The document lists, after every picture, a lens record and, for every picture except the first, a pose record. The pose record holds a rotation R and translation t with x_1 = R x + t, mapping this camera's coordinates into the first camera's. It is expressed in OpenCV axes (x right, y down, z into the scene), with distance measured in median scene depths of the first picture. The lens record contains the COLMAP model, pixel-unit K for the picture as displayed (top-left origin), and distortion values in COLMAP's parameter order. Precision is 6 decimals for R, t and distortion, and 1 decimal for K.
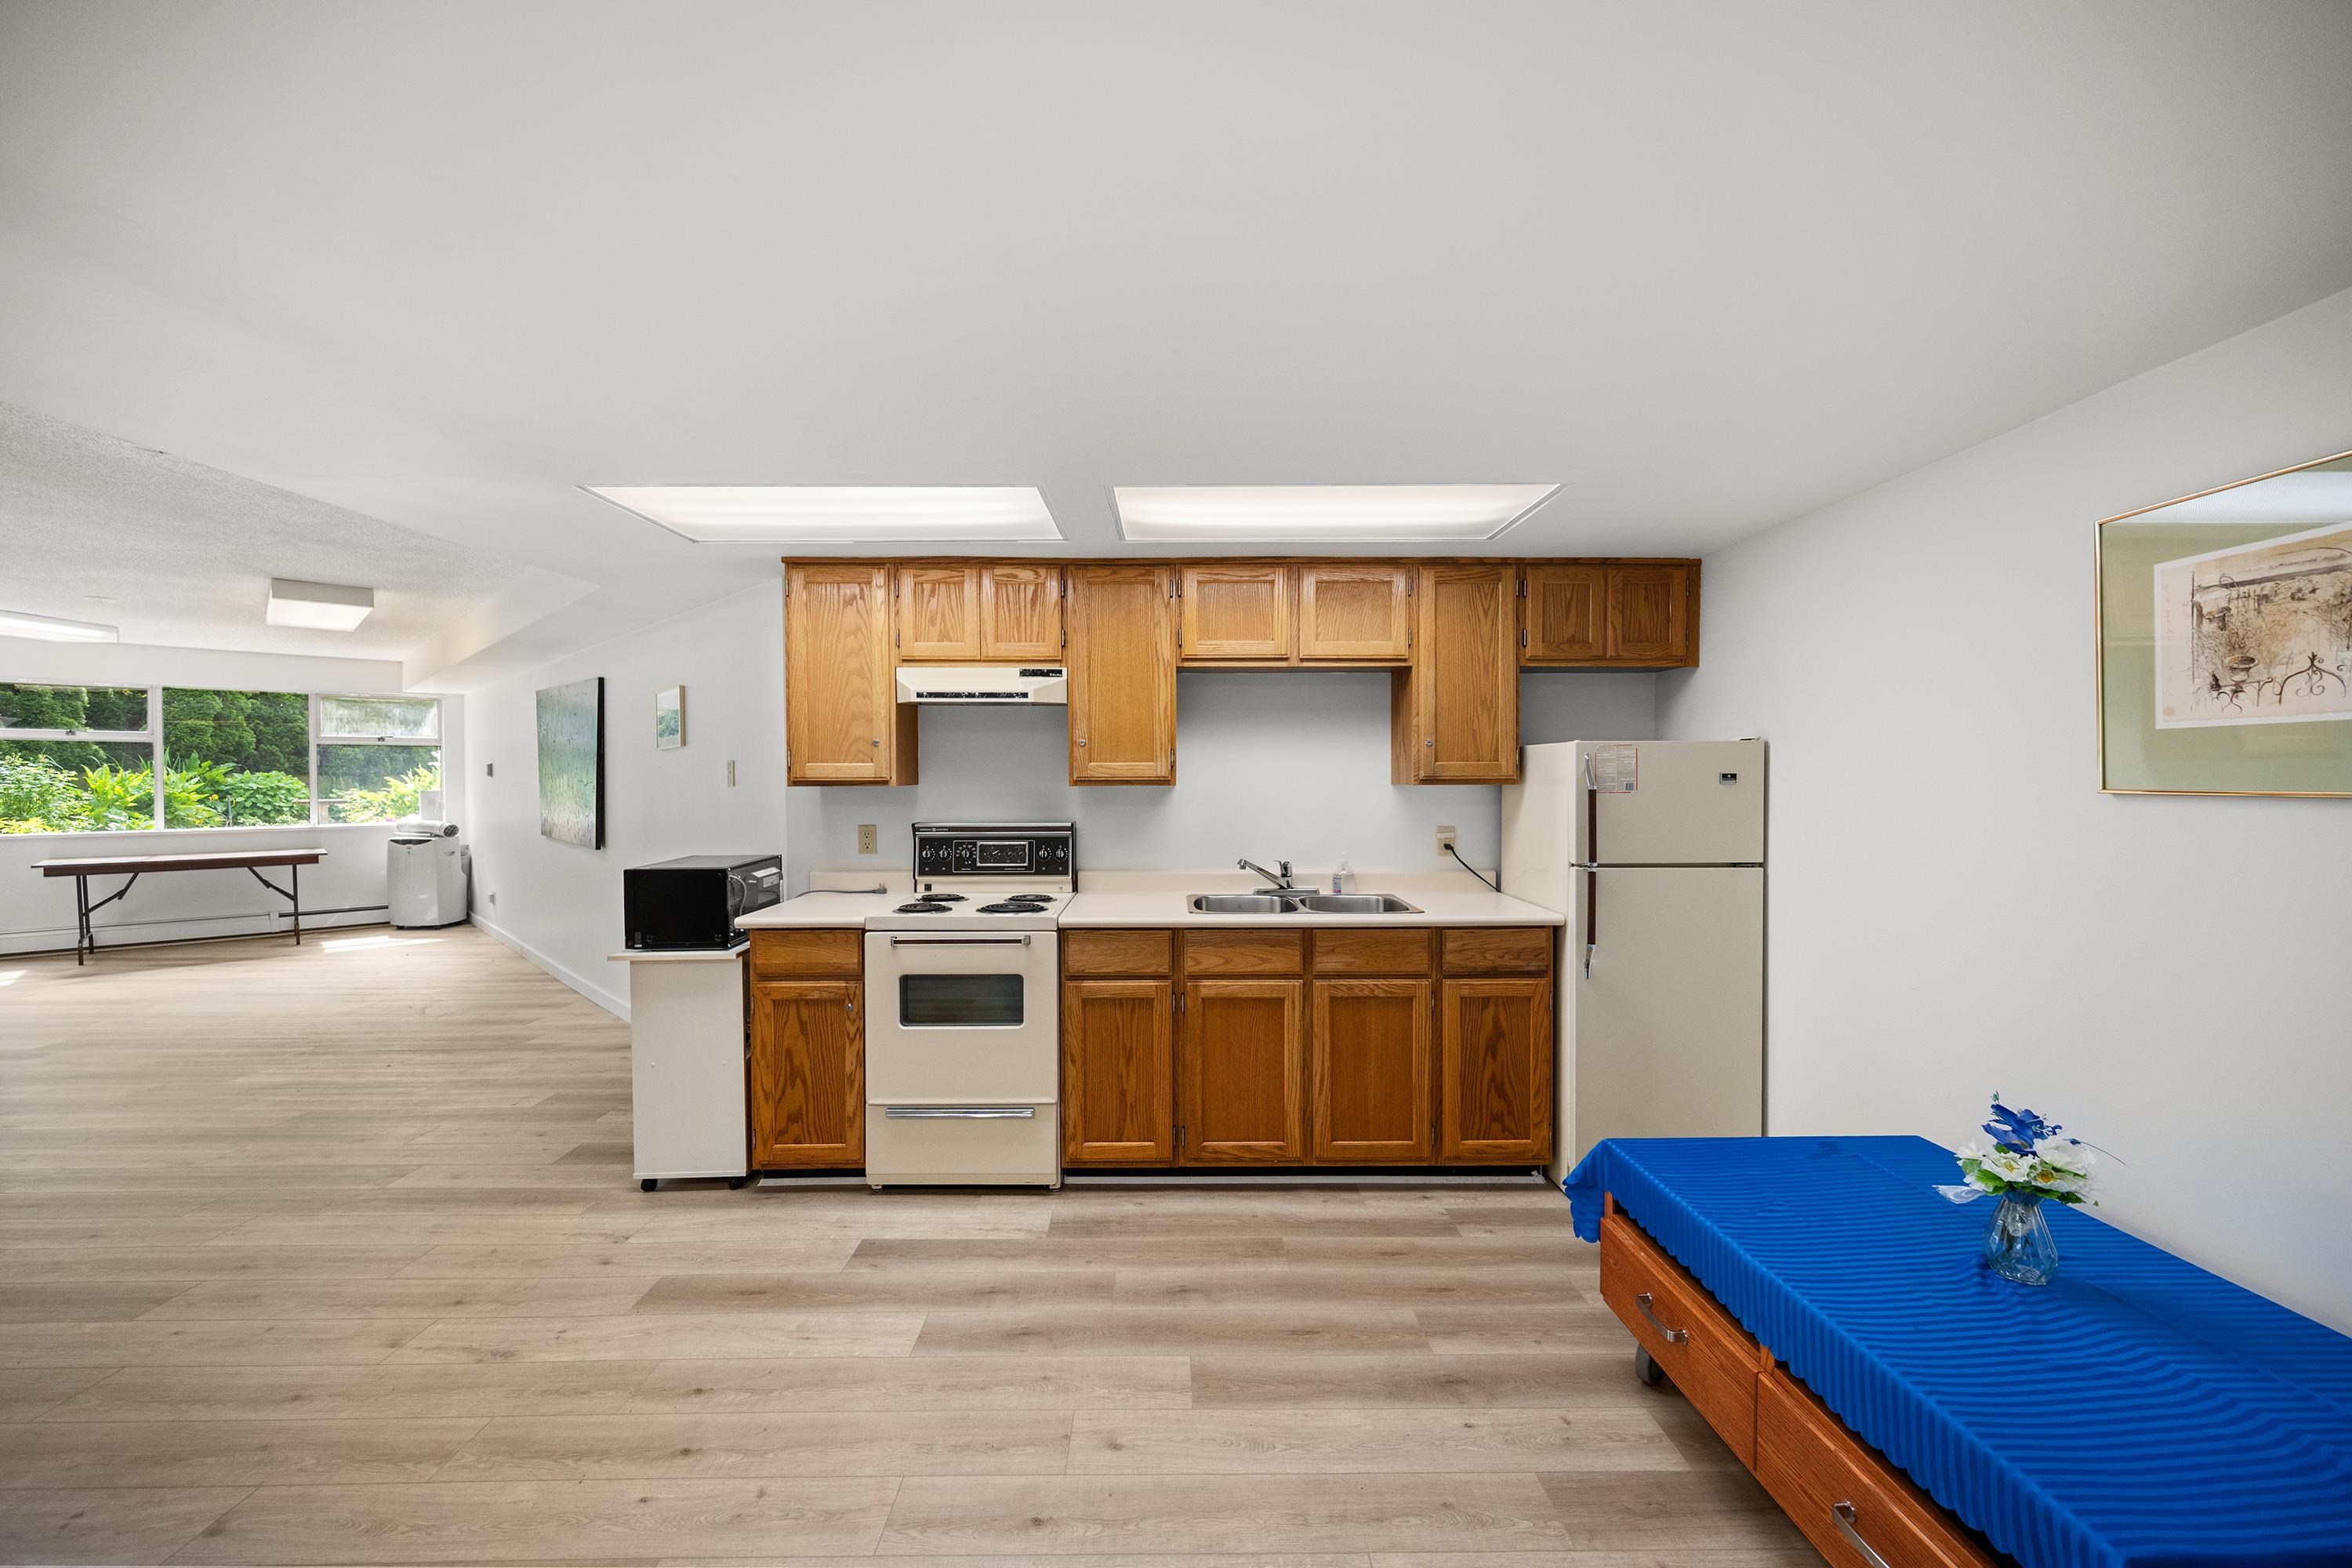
lens RADIAL K [[917.3, 0, 1175.6], [0, 917.3, 781.4], [0, 0, 1]] dist [-0.001541, -0.000298]
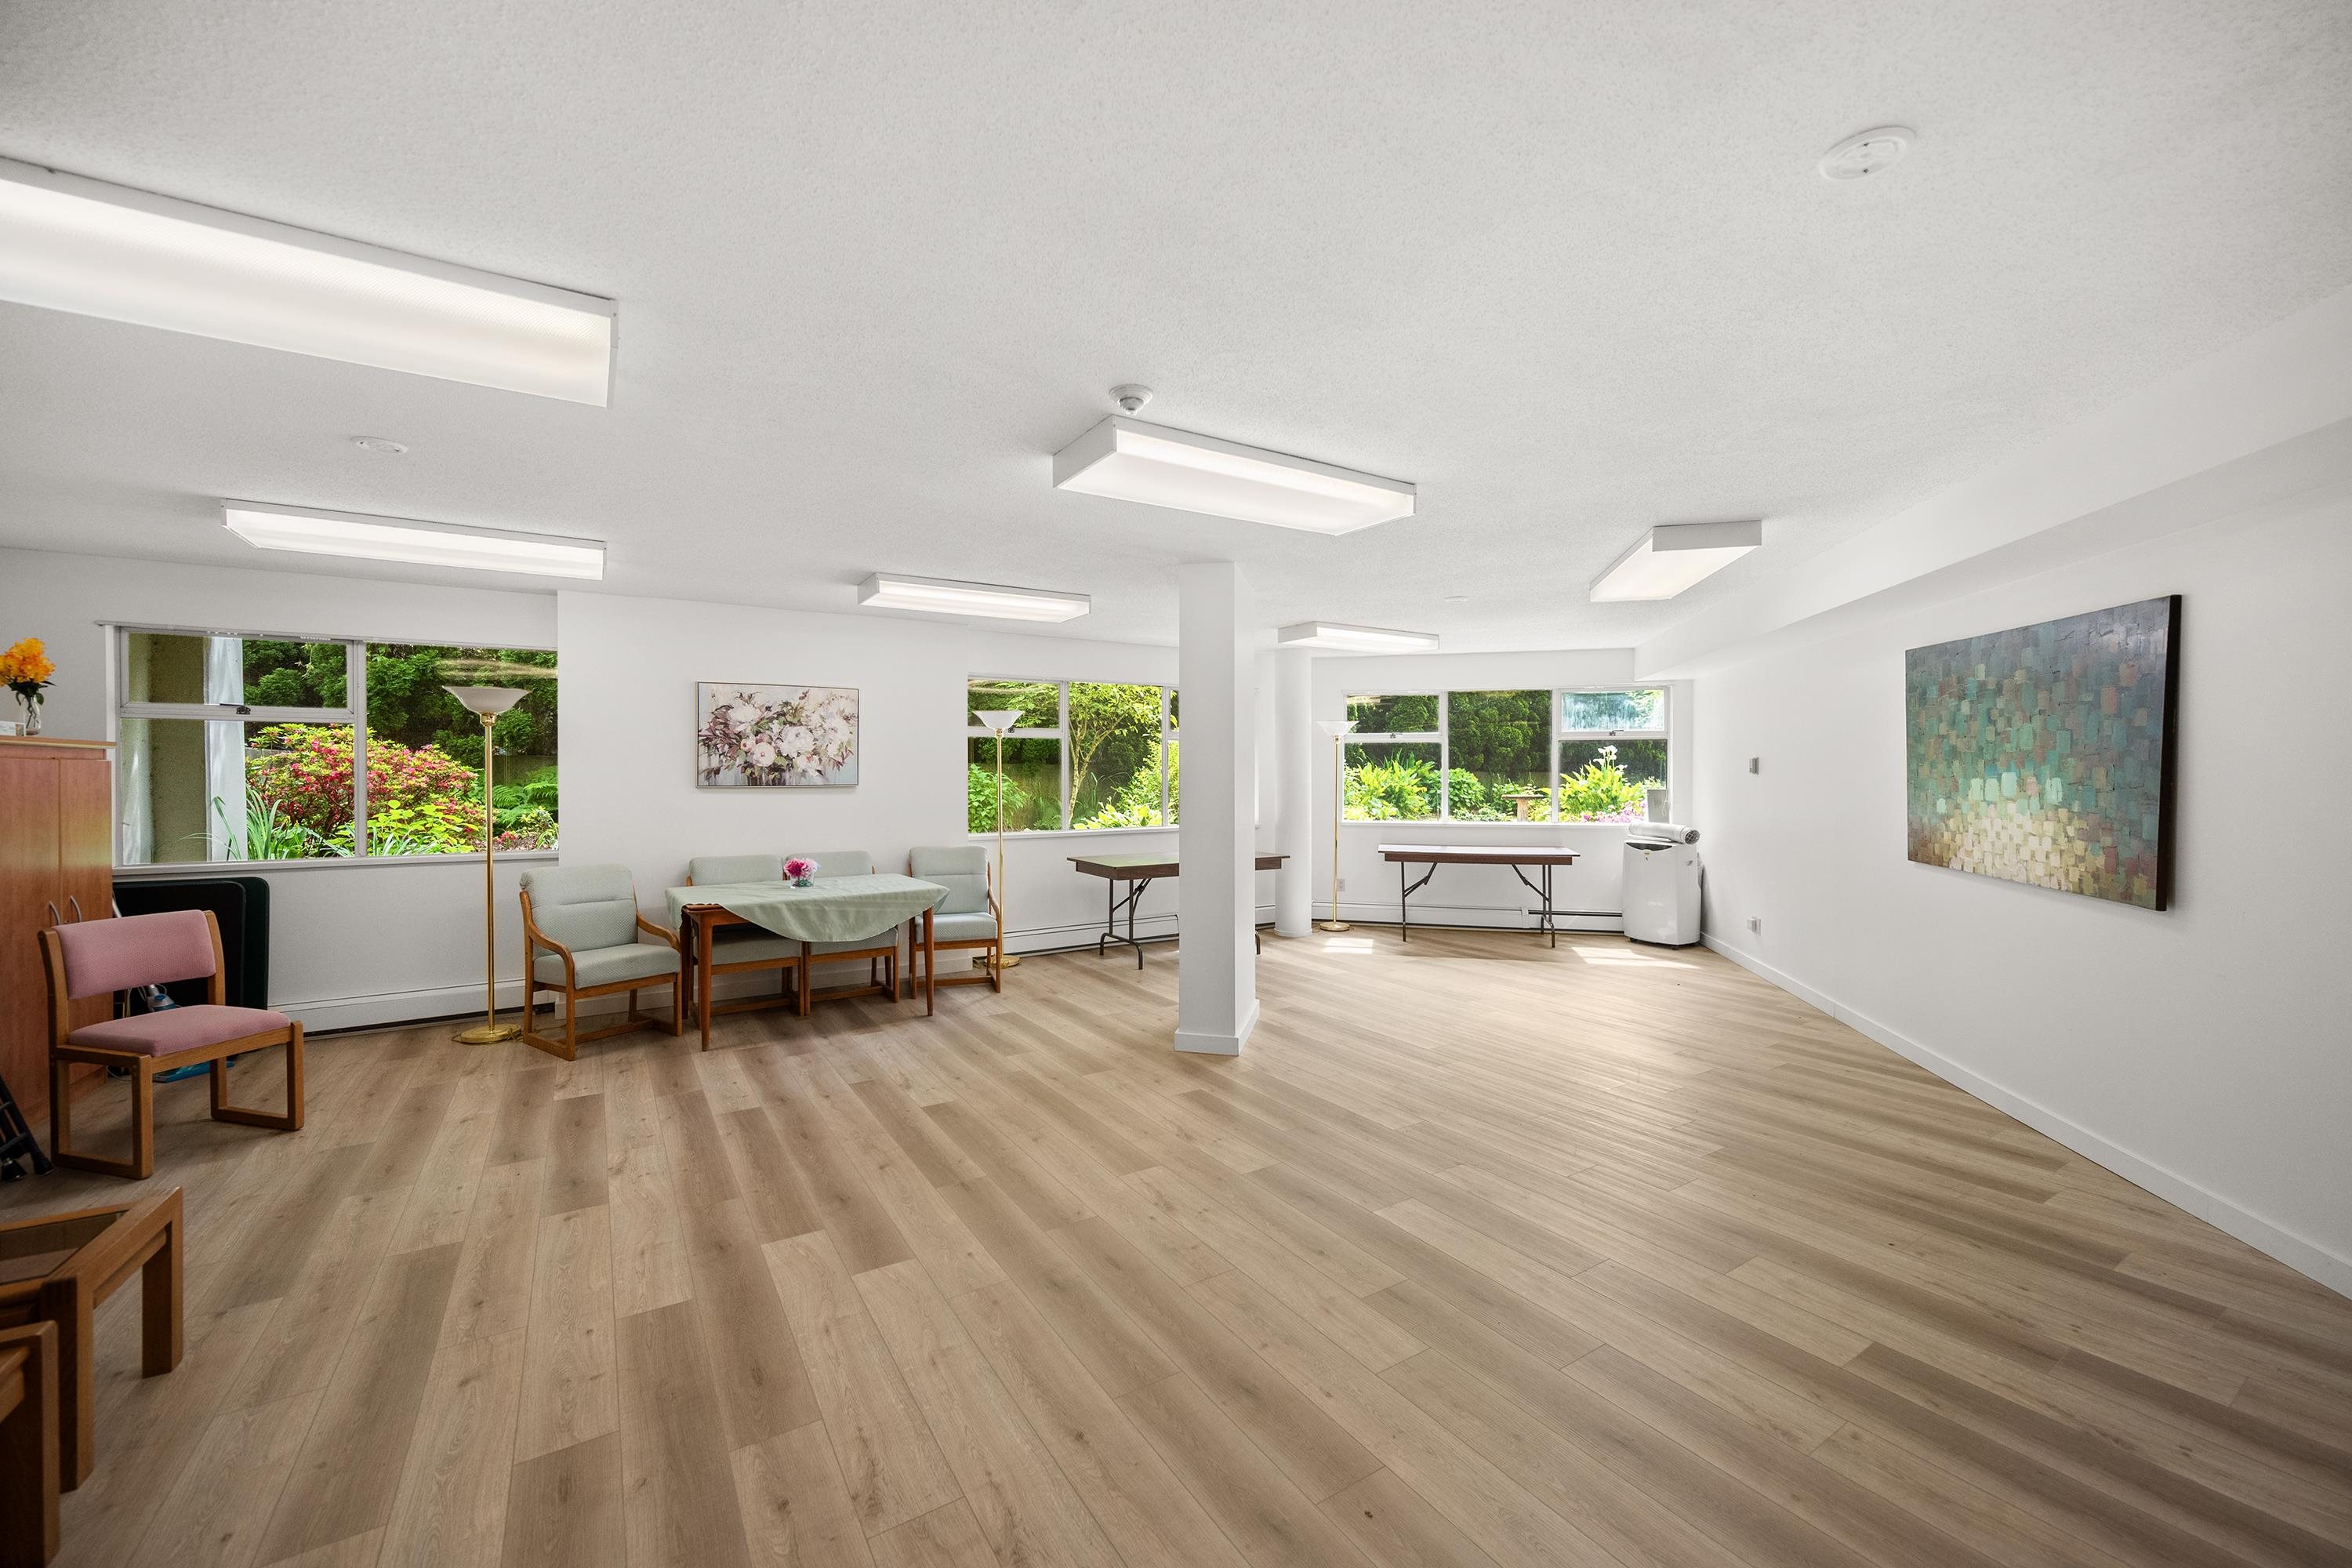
lens RADIAL K [[917.3, 0, 1175.3], [0, 917.3, 781.6], [0, 0, 1]] dist [-0.001541, -0.000298]
pose [[0.519123, 0.008408, -0.854658, -0.330068], [-0.003675, 0.999964, 0.007605, -0.003428], [0.854692, -0.000806, 0.519136, 0.149240]]
